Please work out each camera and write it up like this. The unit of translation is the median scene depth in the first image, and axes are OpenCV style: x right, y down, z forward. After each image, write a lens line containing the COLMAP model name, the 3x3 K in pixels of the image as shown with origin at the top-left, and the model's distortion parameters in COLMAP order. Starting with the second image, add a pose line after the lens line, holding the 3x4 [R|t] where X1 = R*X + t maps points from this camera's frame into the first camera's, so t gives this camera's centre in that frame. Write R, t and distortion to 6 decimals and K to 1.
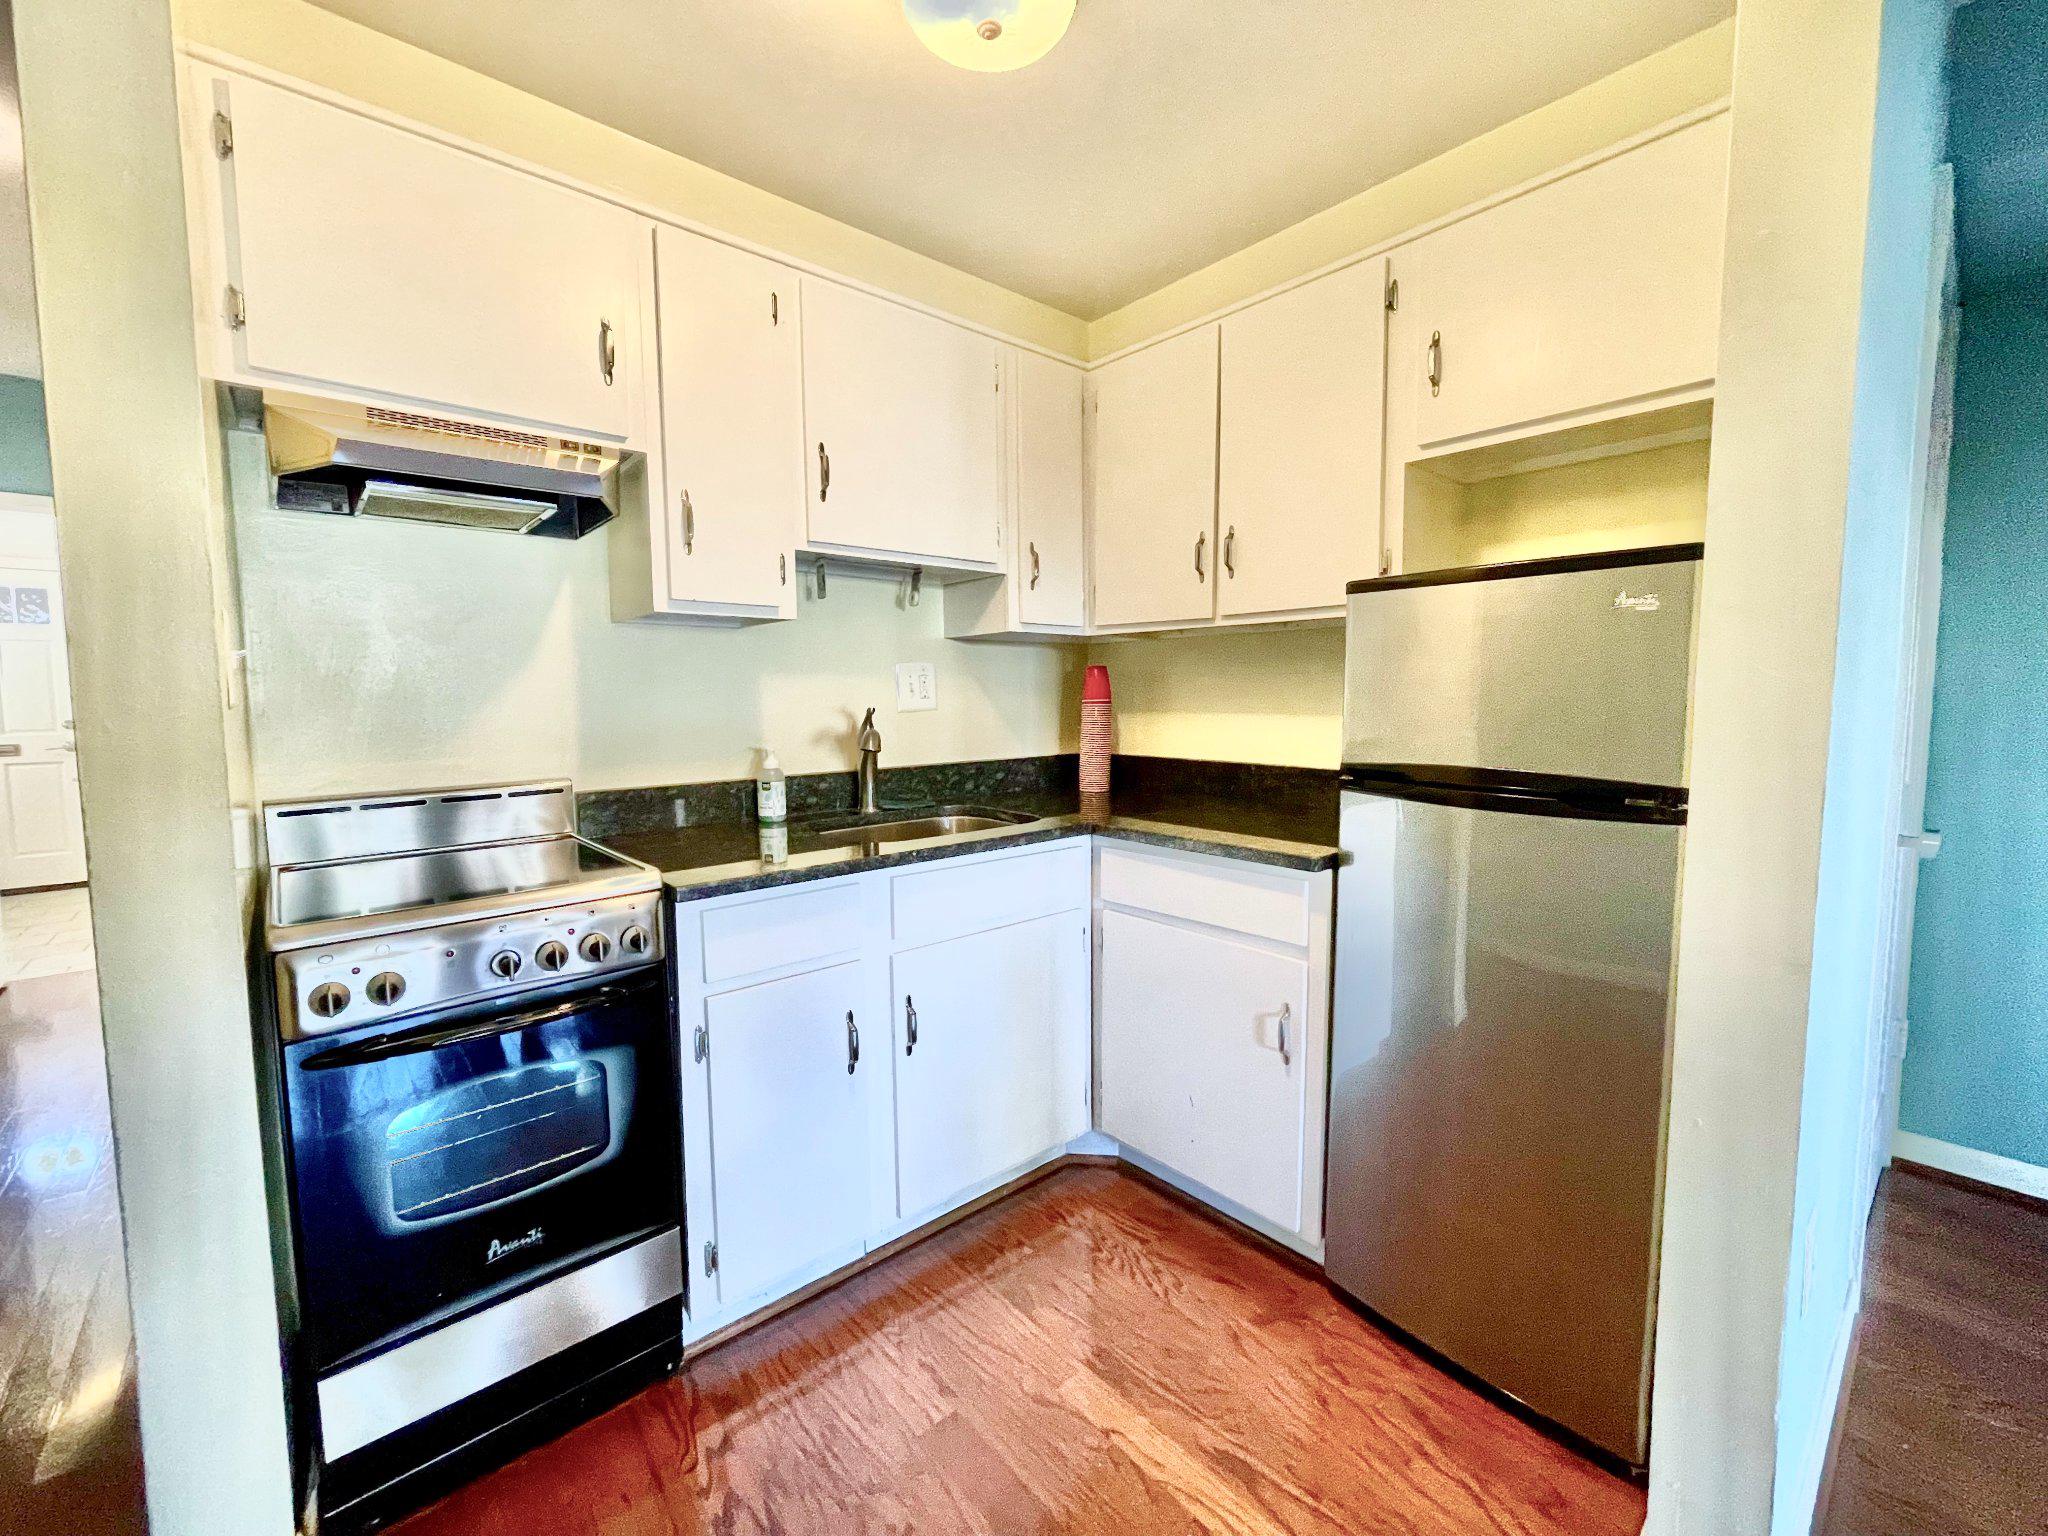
lens RADIAL K [[835.5, 0, 1024.0], [0, 835.5, 768.0], [0, 0, 1]] dist [-0.014320, -0.000198]
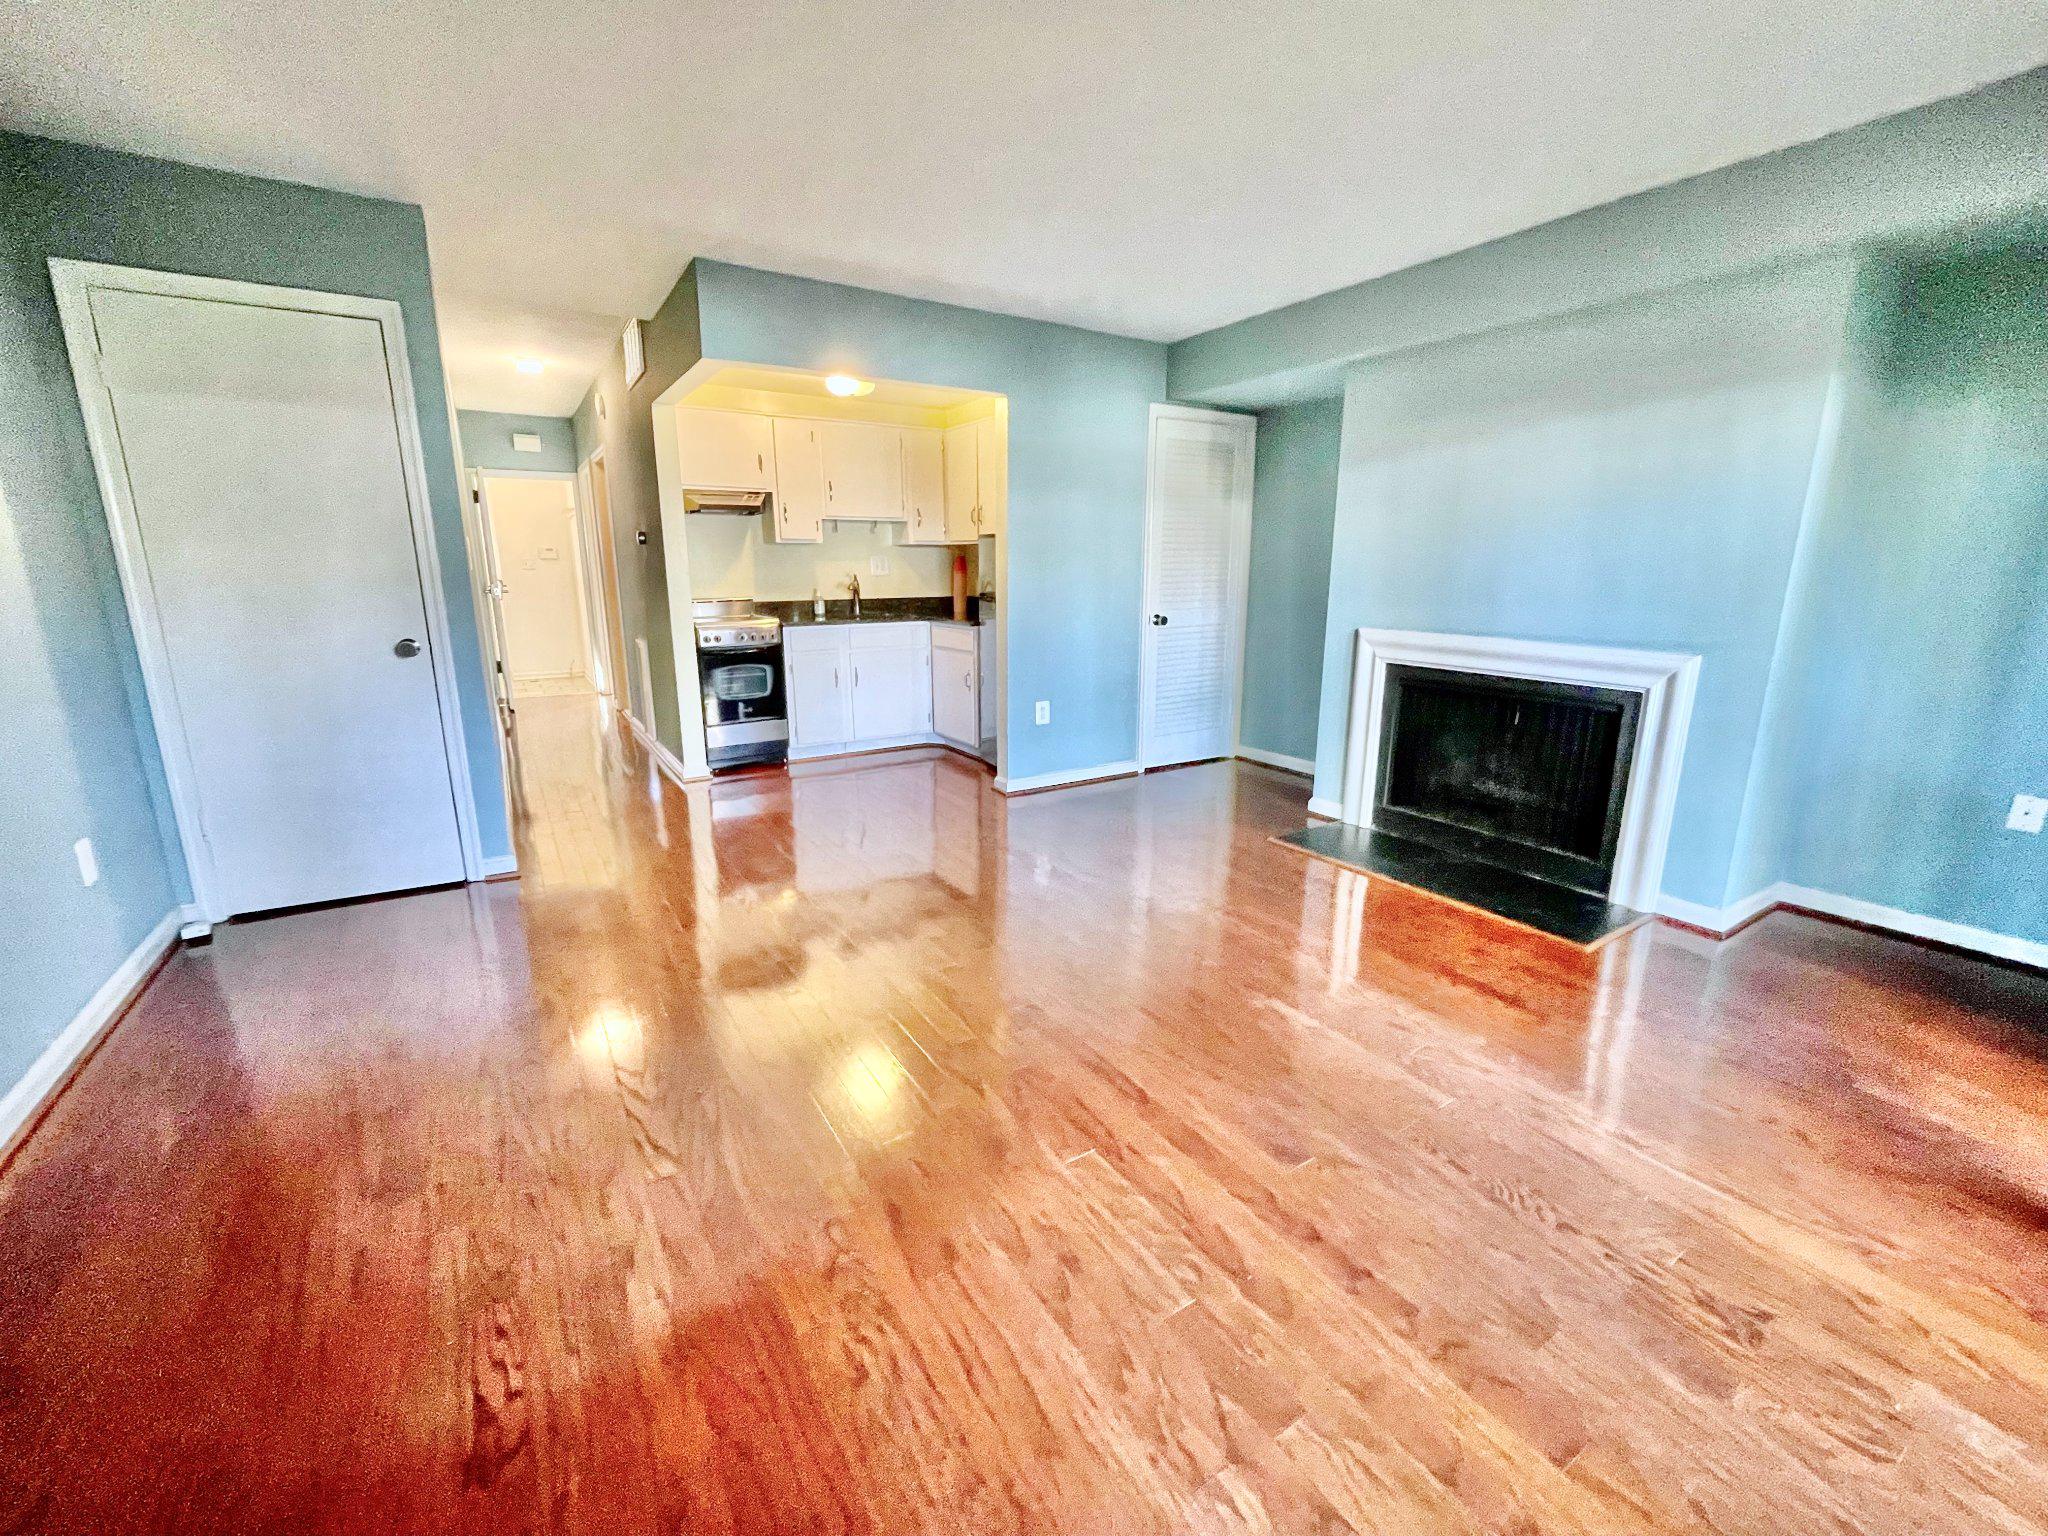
lens RADIAL K [[835.5, 0, 1024.0], [0, 835.5, 768.0], [0, 0, 1]] dist [-0.014320, -0.000198]
pose [[0.986019, 0.044876, -0.160475, 0.905079], [-0.020542, 0.988443, 0.150195, 0.144692], [0.165360, -0.144798, 0.975546, -1.811981]]
